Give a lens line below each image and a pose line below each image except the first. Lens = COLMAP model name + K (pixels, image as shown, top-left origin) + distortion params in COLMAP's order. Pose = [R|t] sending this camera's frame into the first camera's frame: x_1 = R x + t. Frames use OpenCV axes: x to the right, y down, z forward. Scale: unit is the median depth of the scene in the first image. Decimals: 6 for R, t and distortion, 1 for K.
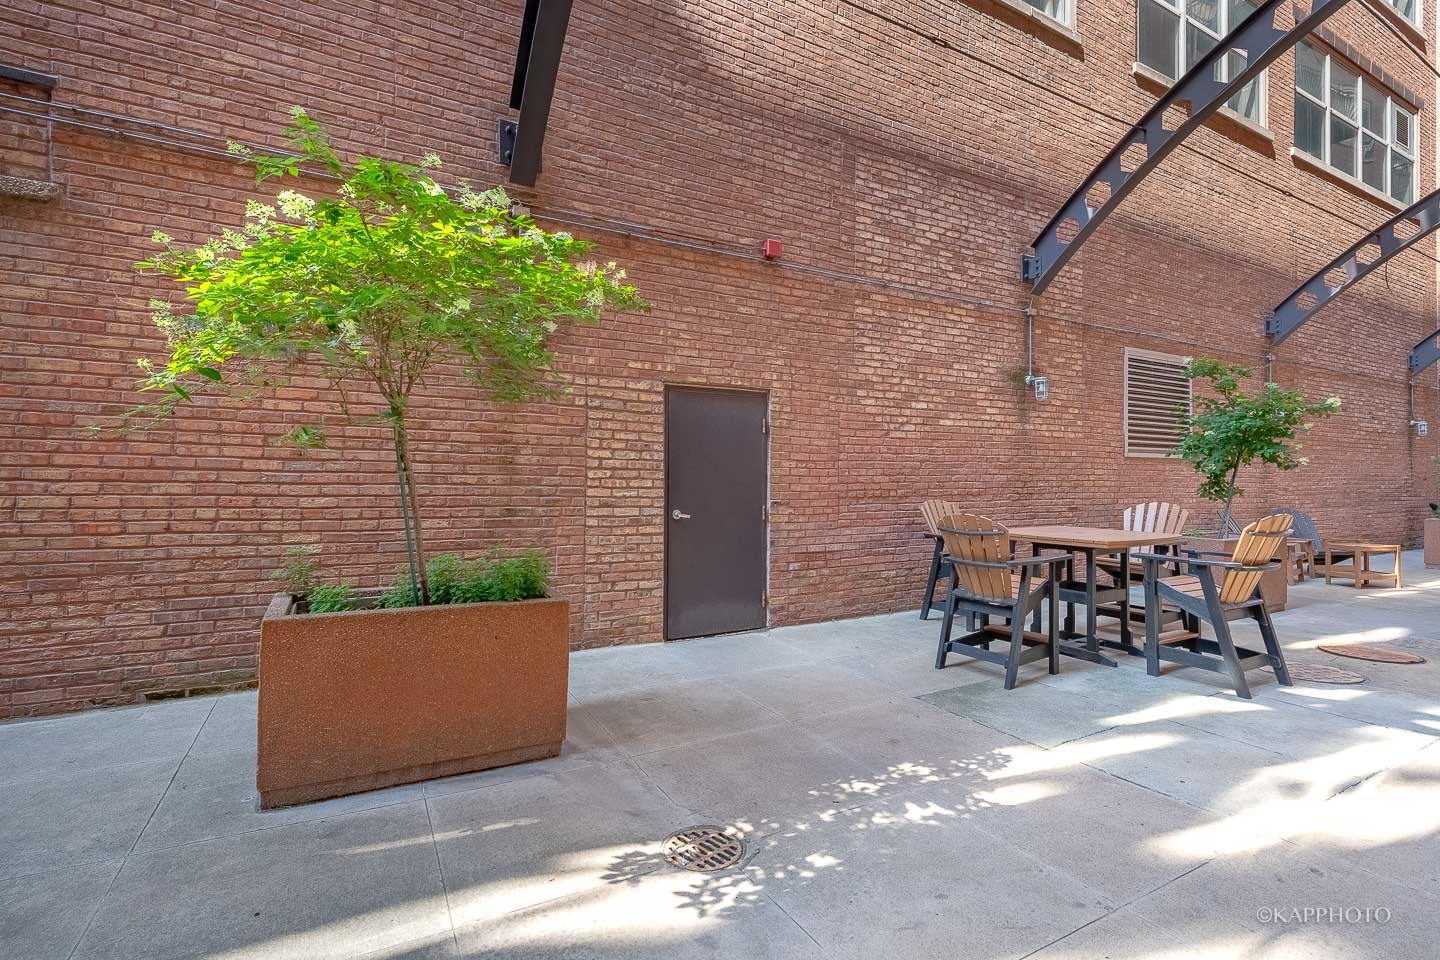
lens RADIAL K [[677.3, 0, 688.5], [0, 677.3, 476.1], [0, 0, 1]] dist [0.002102, 0.002142]
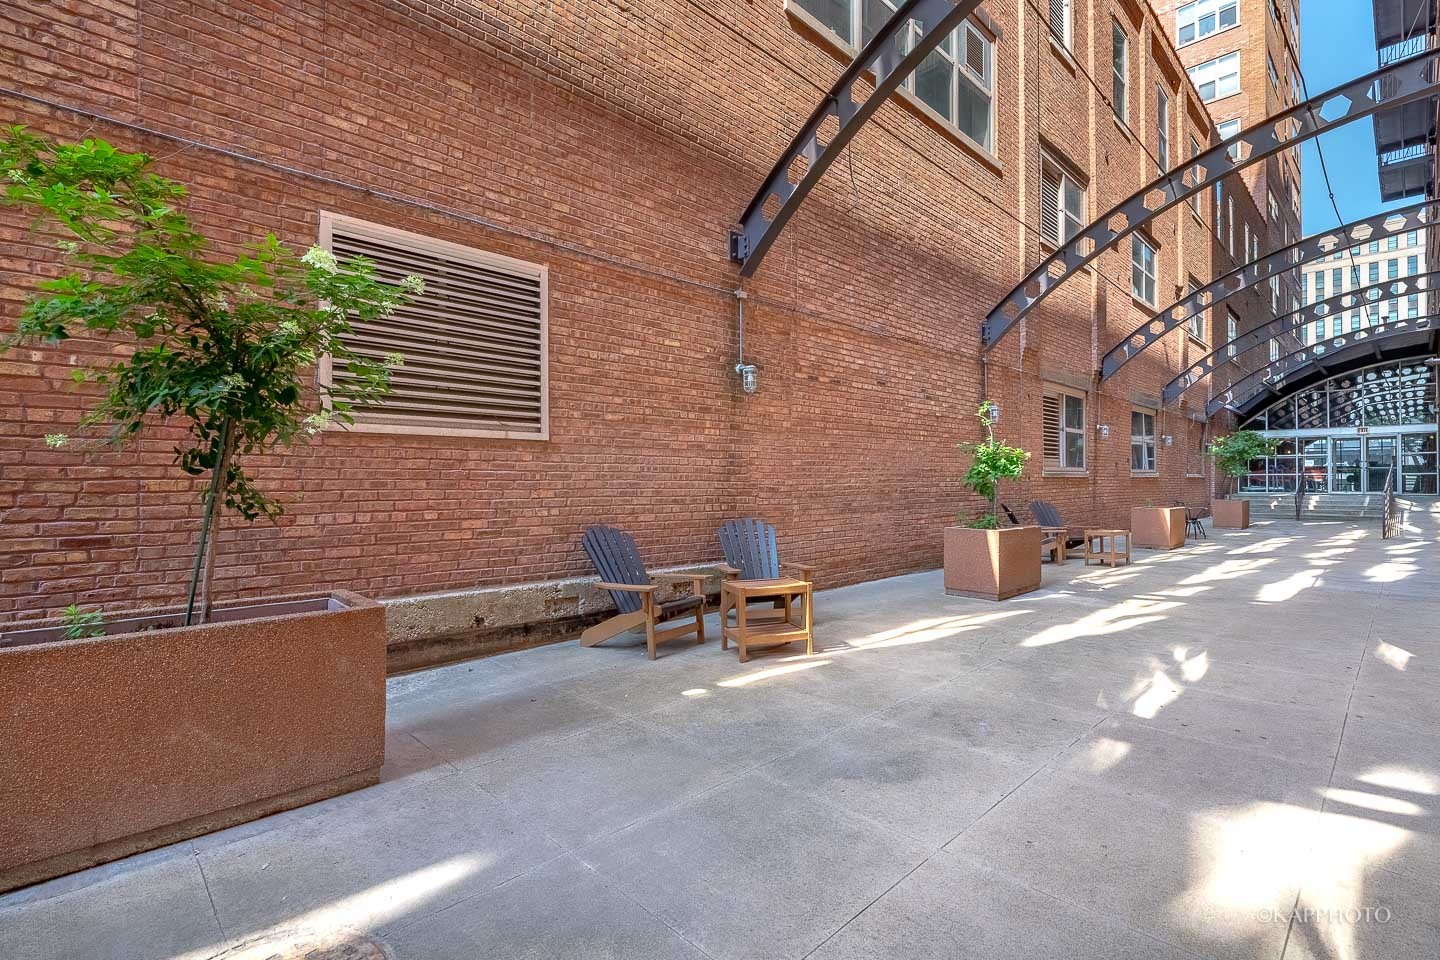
lens RADIAL K [[677.3, 0, 722.2], [0, 677.3, 481.8], [0, 0, 1]] dist [0.002102, 0.002142]
pose [[0.962407, -0.003541, 0.271590, 0.272217], [0.001203, 0.999961, 0.008776, 0.002471], [-0.271610, -0.008120, 0.962373, 0.148010]]
